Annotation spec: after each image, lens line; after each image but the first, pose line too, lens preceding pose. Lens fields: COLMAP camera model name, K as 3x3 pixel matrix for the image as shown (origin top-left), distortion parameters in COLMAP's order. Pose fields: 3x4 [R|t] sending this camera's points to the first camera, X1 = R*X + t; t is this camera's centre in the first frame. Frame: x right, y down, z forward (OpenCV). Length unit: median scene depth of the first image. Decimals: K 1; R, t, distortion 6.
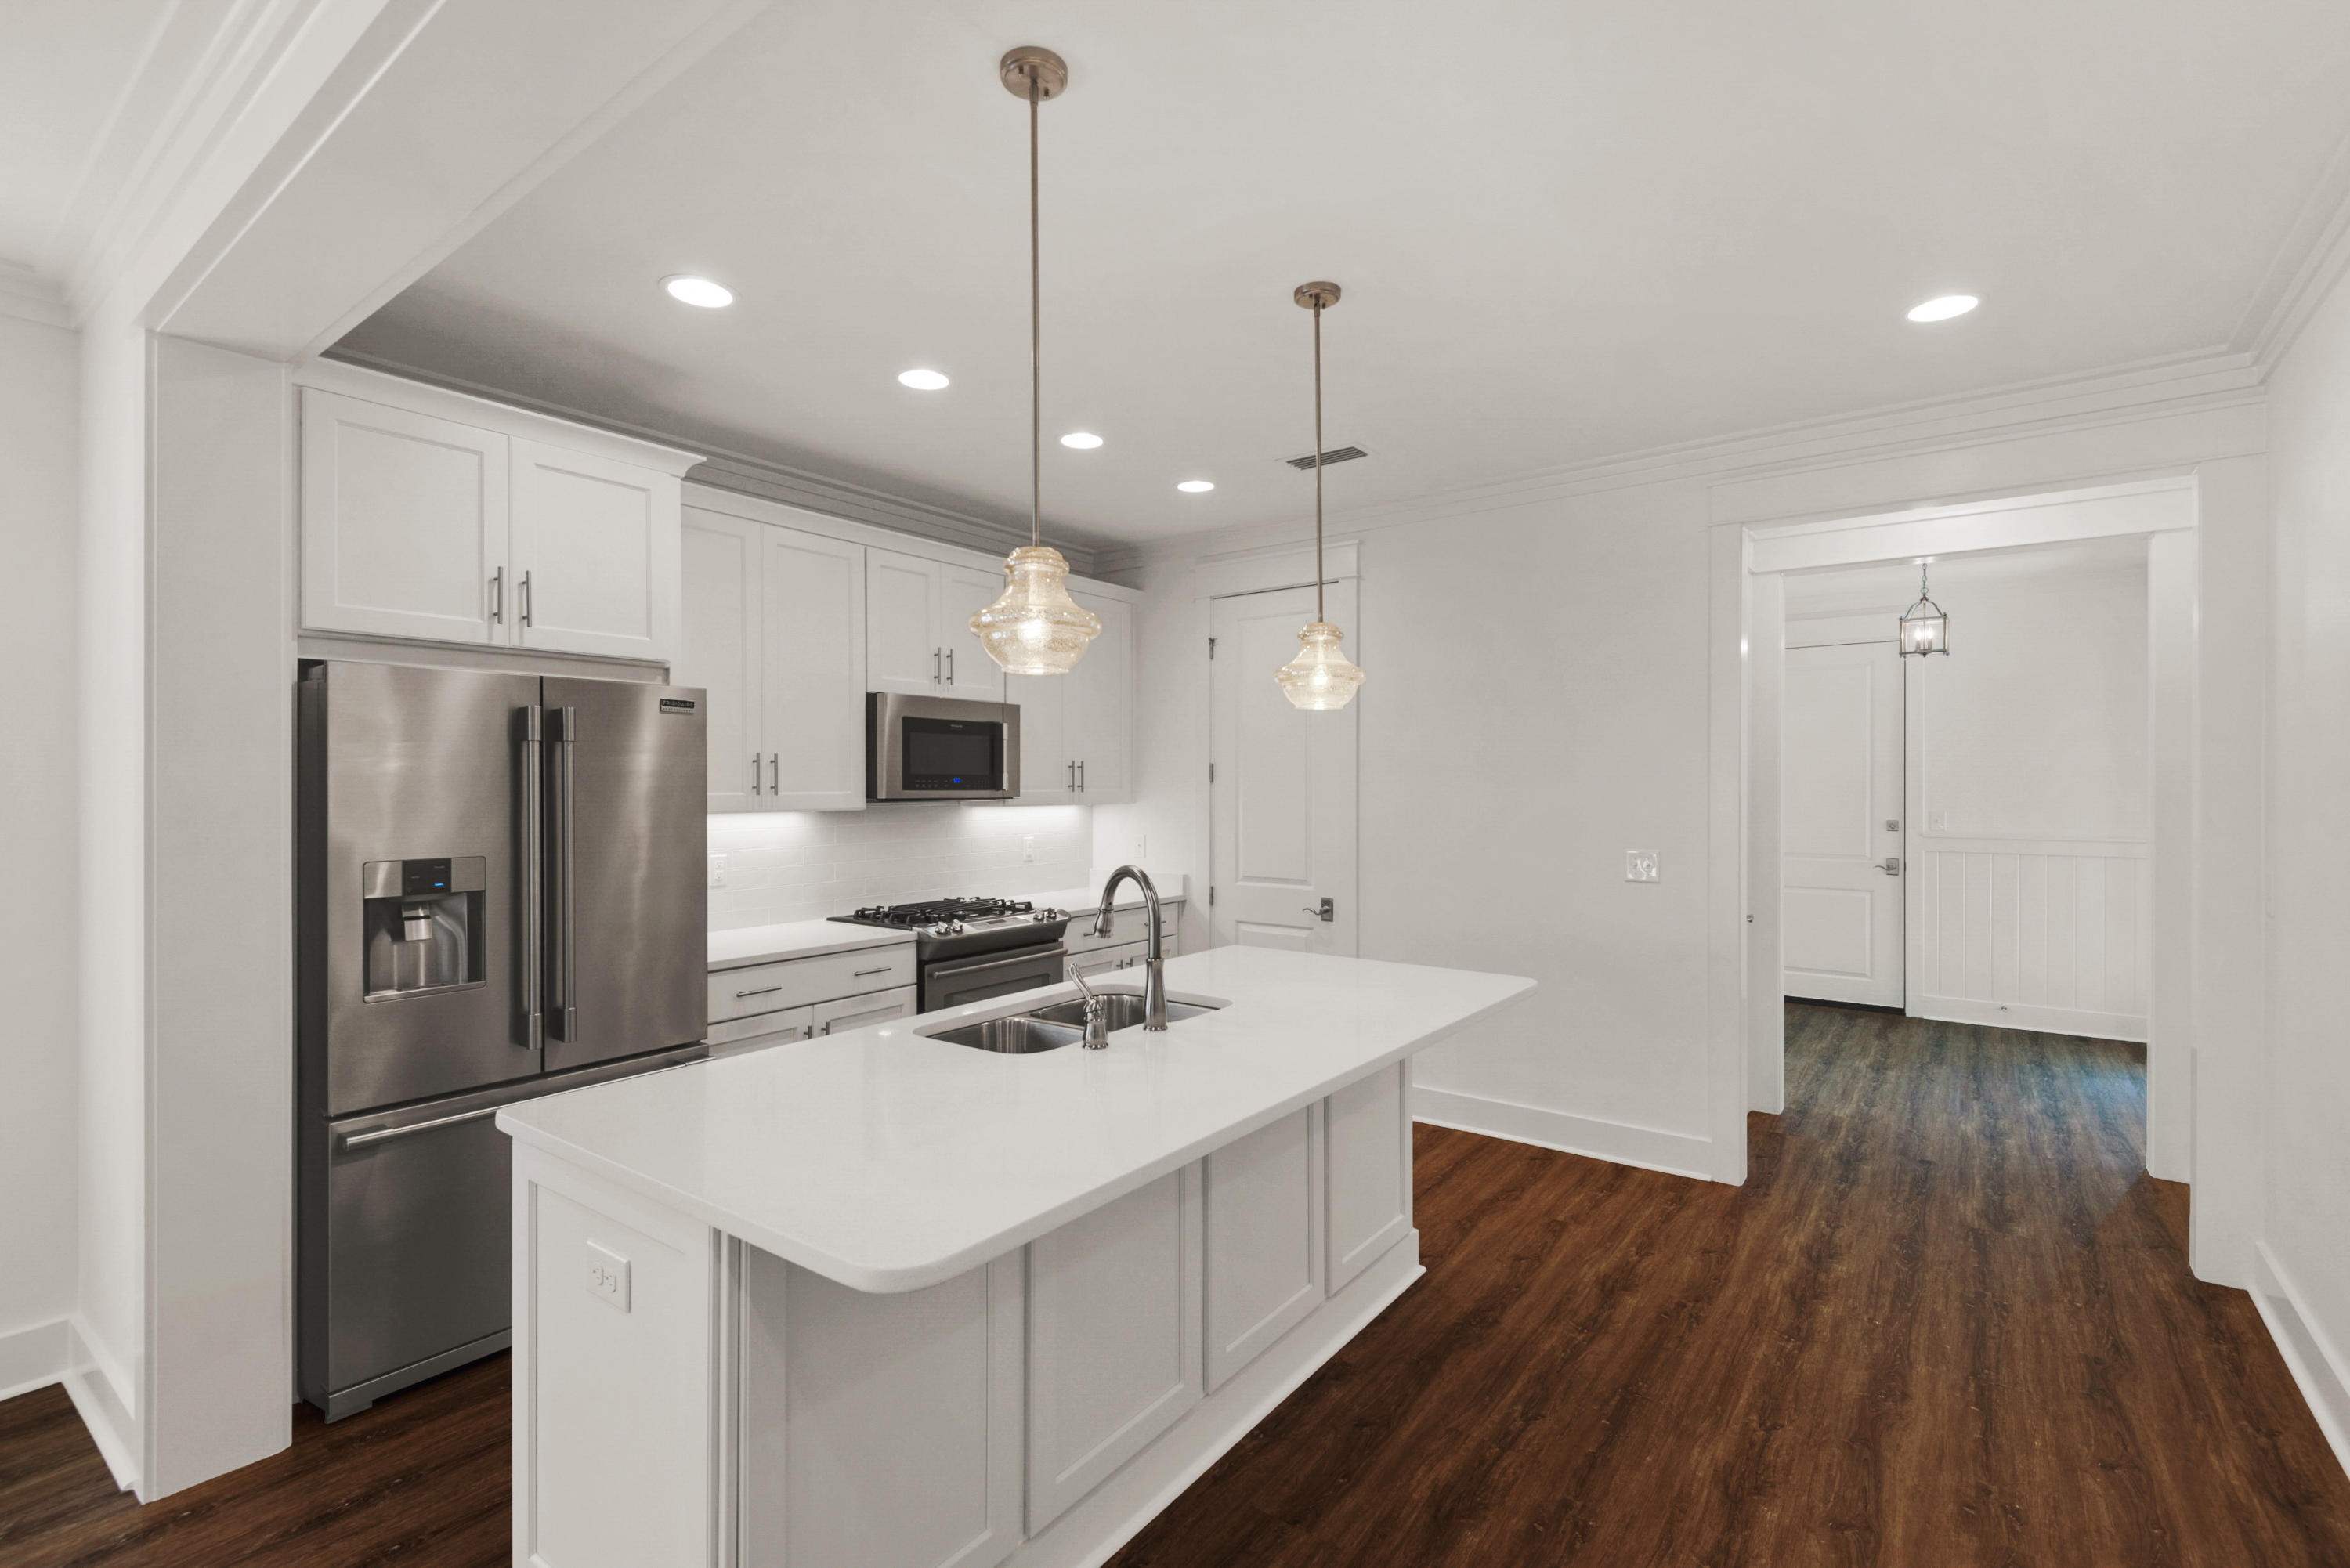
lens RADIAL K [[1053.6, 0, 1175.0], [0, 1053.6, 784.0], [0, 0, 1]] dist [0.023476, -0.010955]
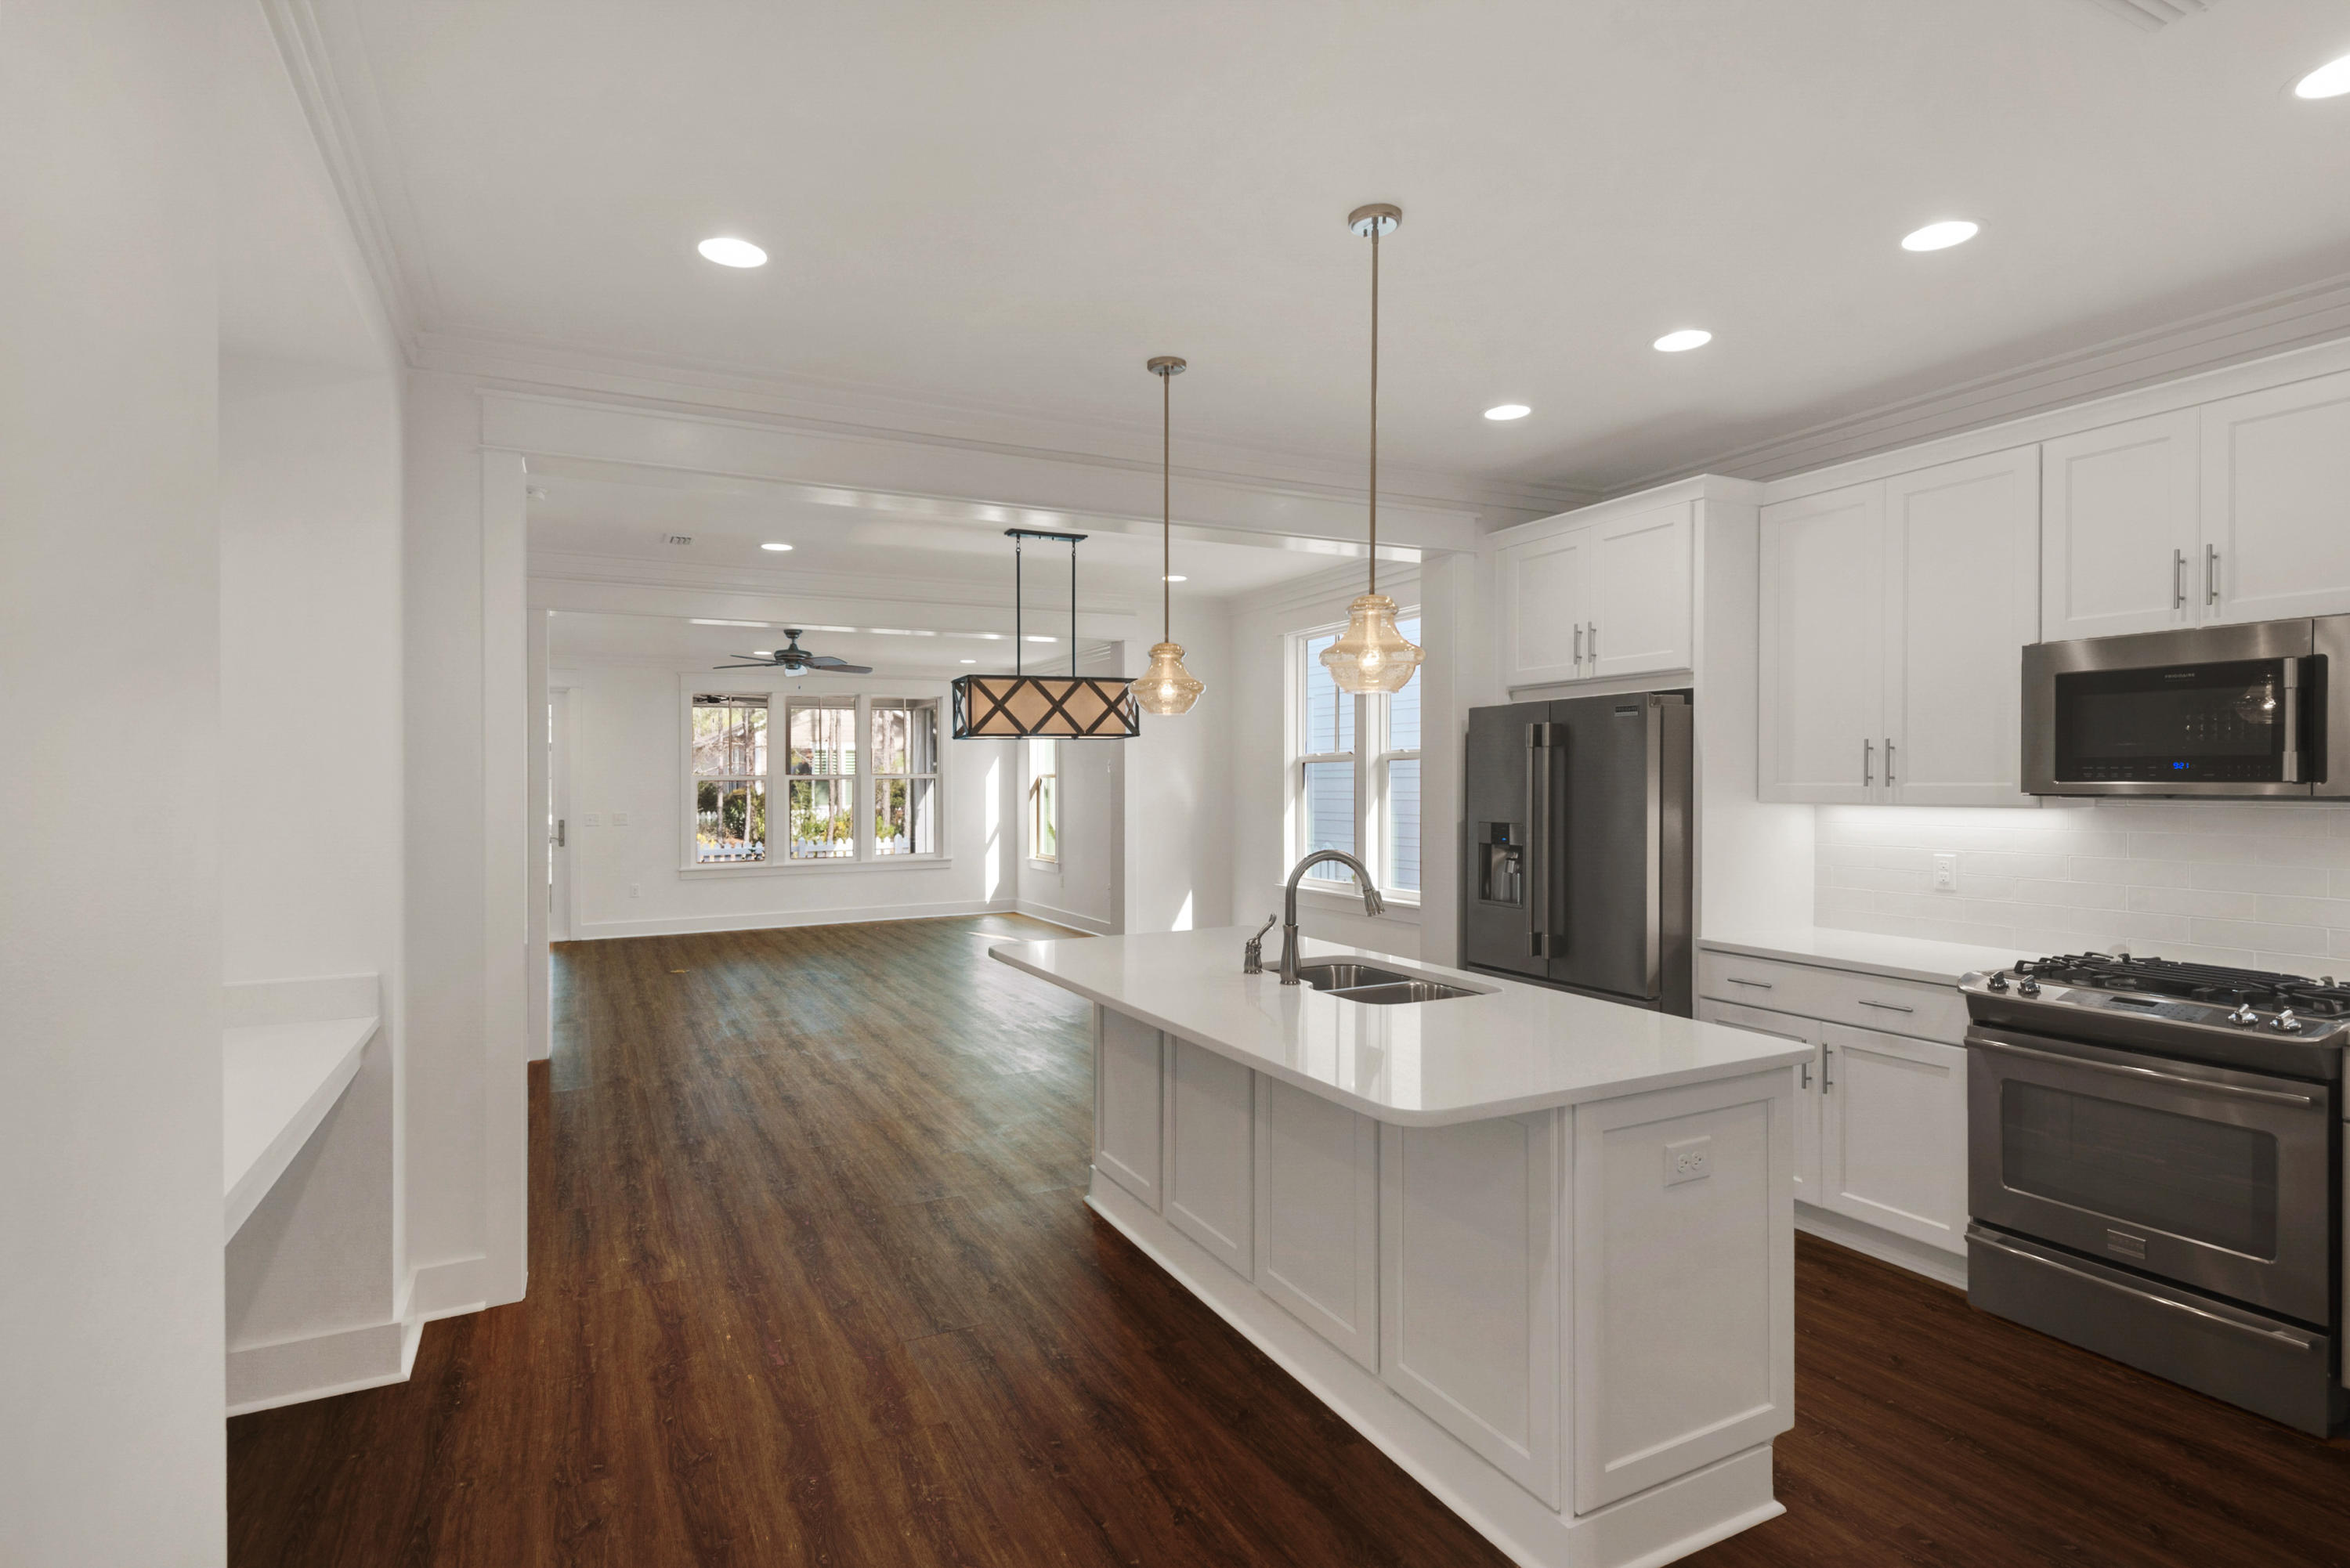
lens RADIAL K [[1175.4, 0, 1183.2], [0, 1175.4, 785.0], [0, 0, 1]] dist [0.035887, -0.025356]
pose [[-0.437373, 0.007528, -0.899249, 0.811838], [0.008788, 0.999953, 0.004097, 0.000284], [0.899237, -0.006110, -0.437418, 0.968296]]
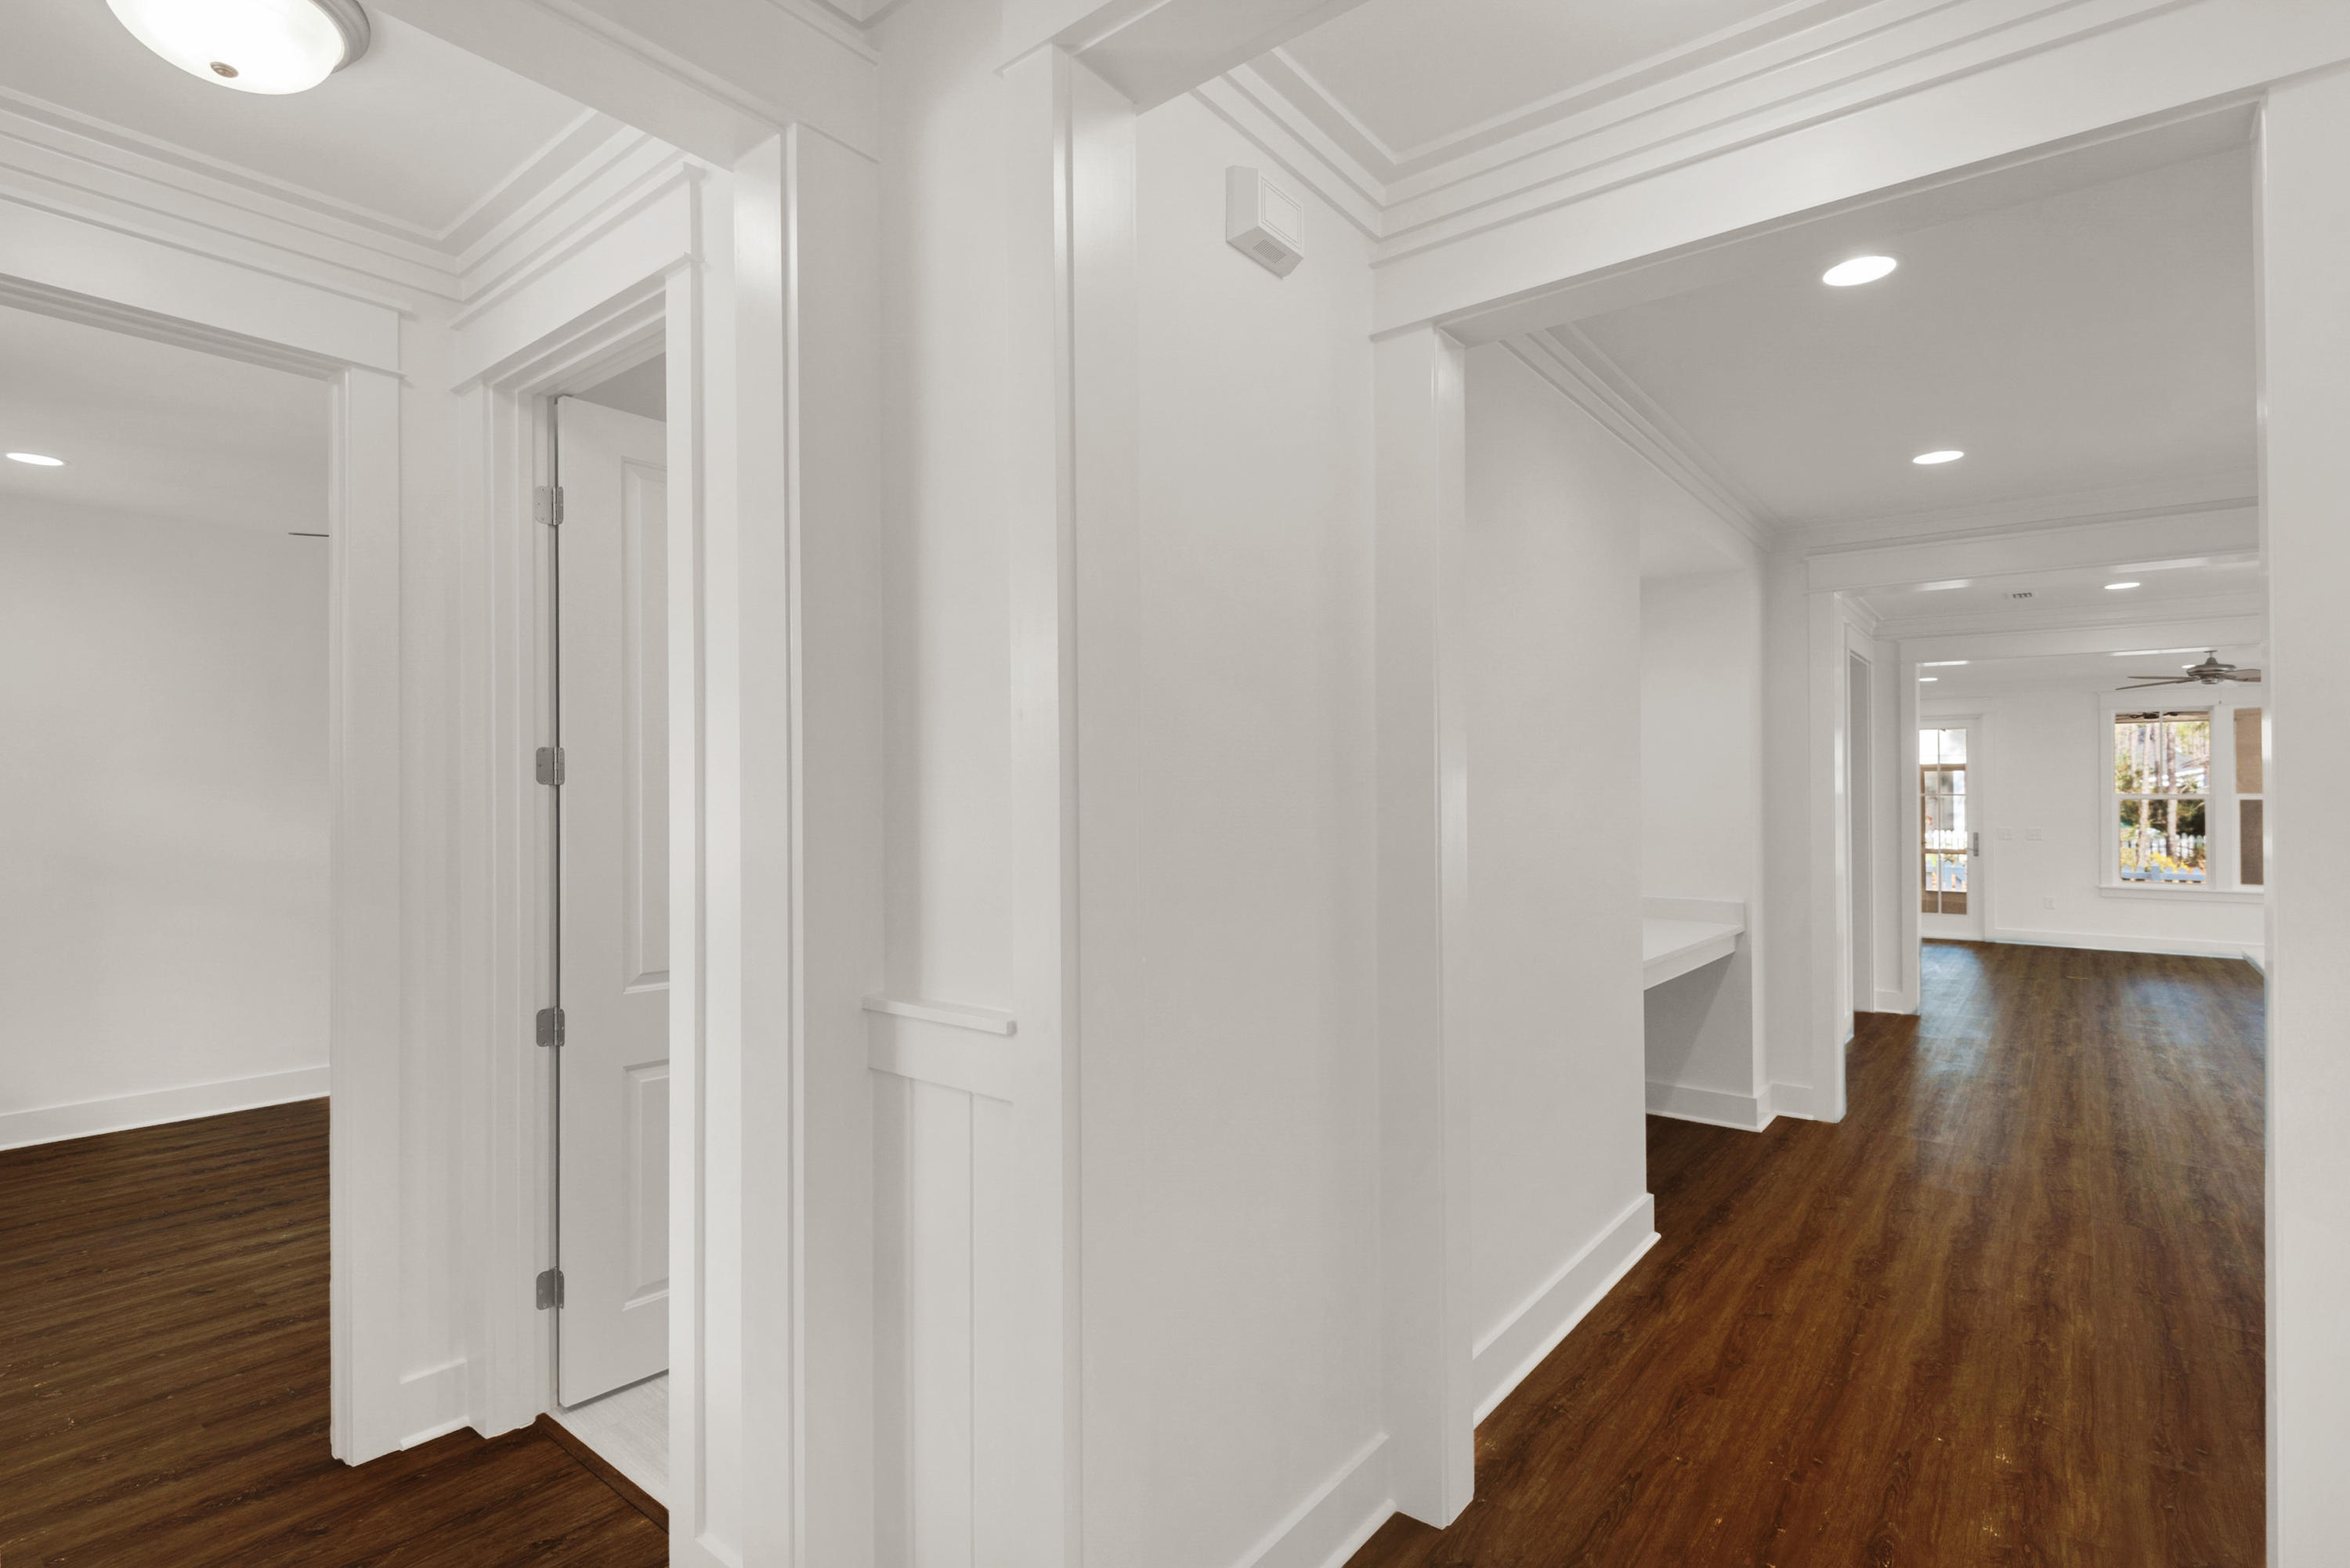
lens RADIAL K [[1131.6, 0, 1159.9], [0, 1131.6, 790.1], [0, 0, 1]] dist [0.021131, -0.014291]
pose [[-0.999398, 0.000366, 0.034705, 0.998592], [-0.000027, 0.999936, -0.011321, 0.001554], [-0.034706, -0.011315, -0.999333, 1.548428]]
